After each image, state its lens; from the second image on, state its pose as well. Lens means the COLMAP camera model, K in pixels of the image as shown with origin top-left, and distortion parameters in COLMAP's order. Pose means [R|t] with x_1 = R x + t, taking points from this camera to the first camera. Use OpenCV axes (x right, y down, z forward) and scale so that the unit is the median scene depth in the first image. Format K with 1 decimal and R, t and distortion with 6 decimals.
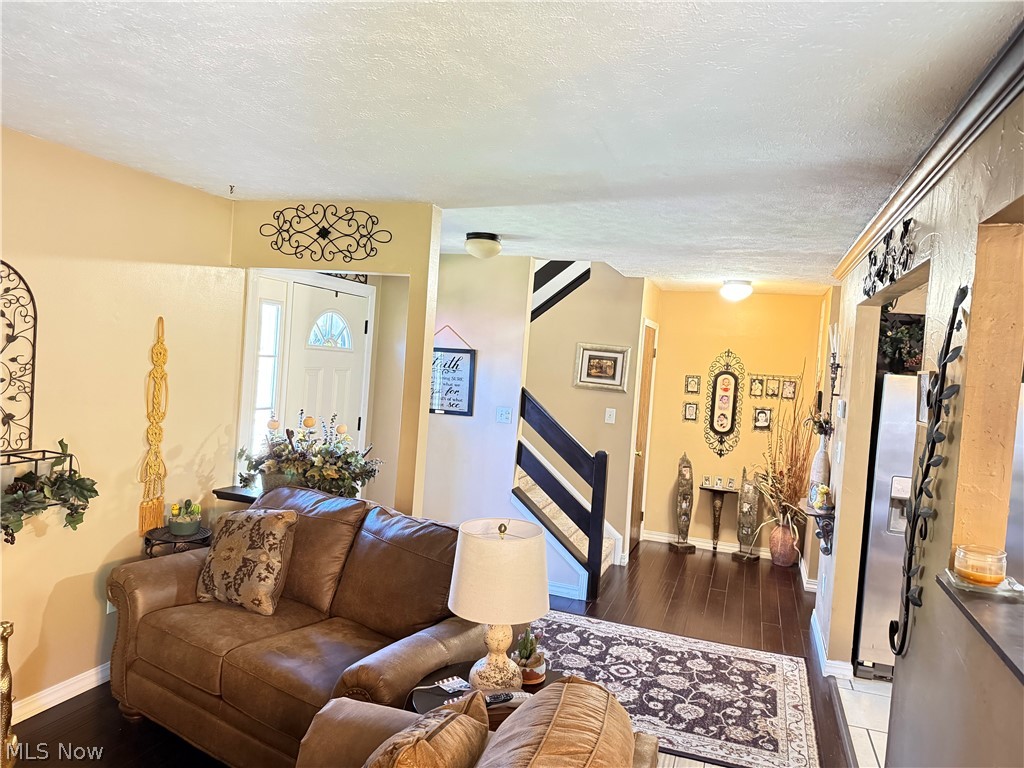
lens RADIAL K [[719.7, 0, 514.4], [0, 719.7, 382.8], [0, 0, 1]] dist [0.052782, -0.069749]
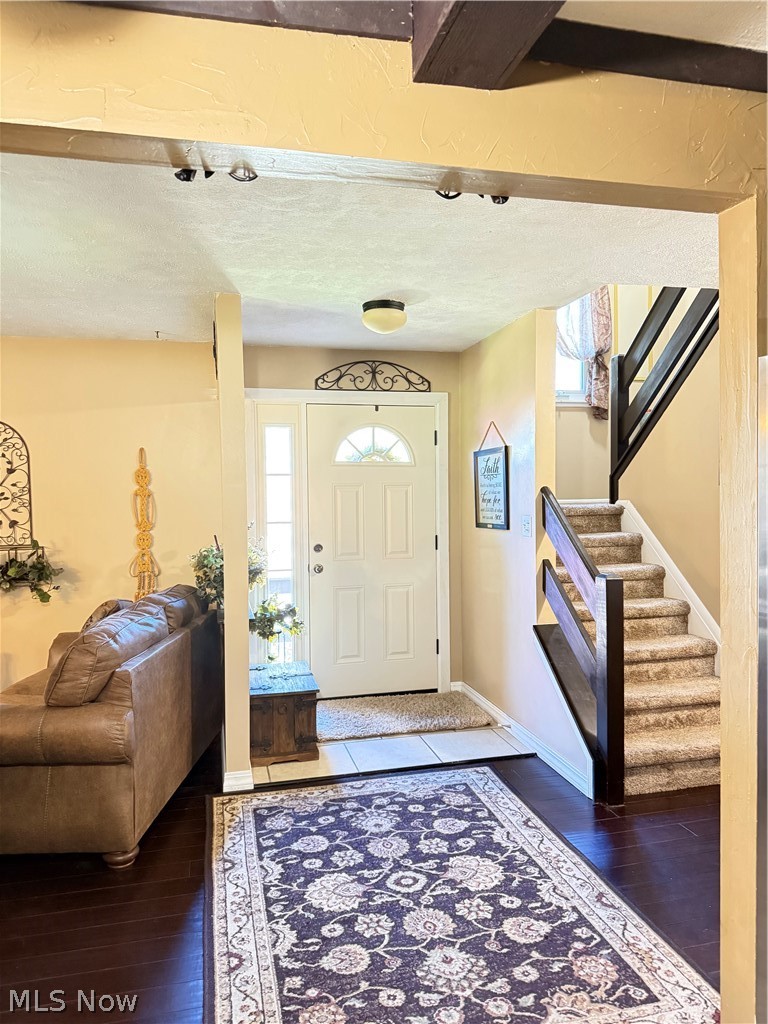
lens RADIAL K [[719.7, 0, 381.2], [0, 719.7, 505.6], [0, 0, 1]] dist [0.052782, -0.069749]
pose [[0.527894, -0.073355, -0.846137, 0.710846], [0.022376, 0.997119, -0.072484, 0.099025], [0.849016, 0.019330, 0.528014, 0.607905]]
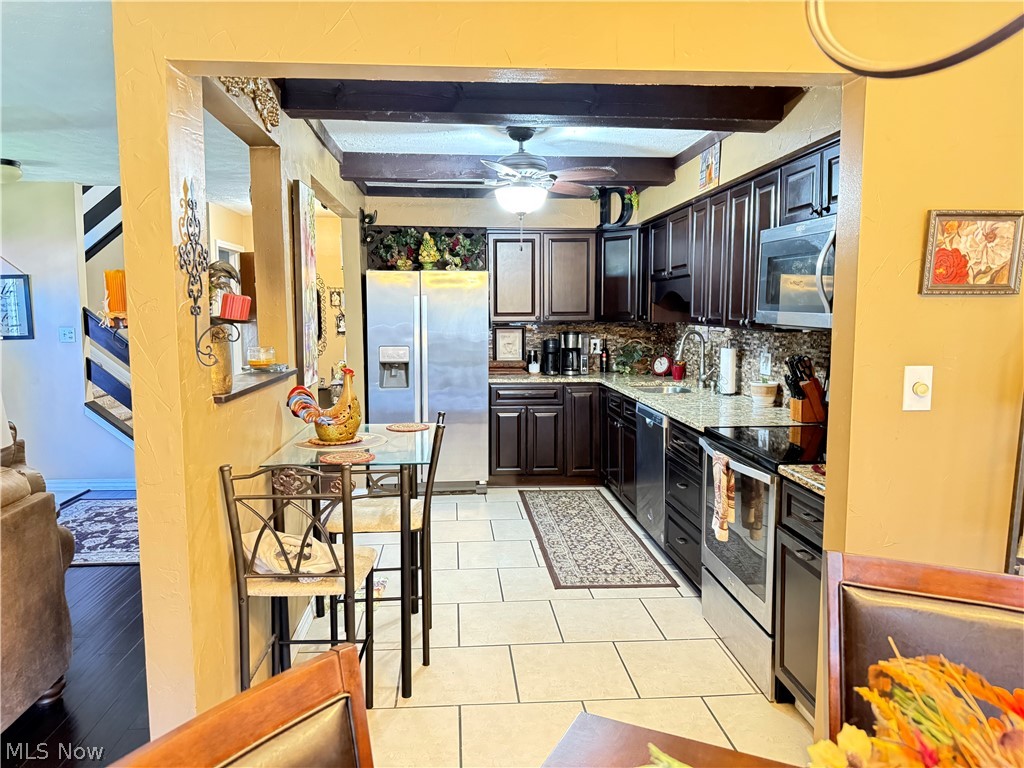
lens RADIAL K [[719.7, 0, 516.0], [0, 719.7, 383.8], [0, 0, 1]] dist [0.052782, -0.069749]
pose [[0.916268, -0.112262, 0.384512, 0.225461], [0.079782, 0.991838, 0.099462, 0.082604], [-0.392540, -0.060457, 0.917746, -0.327857]]
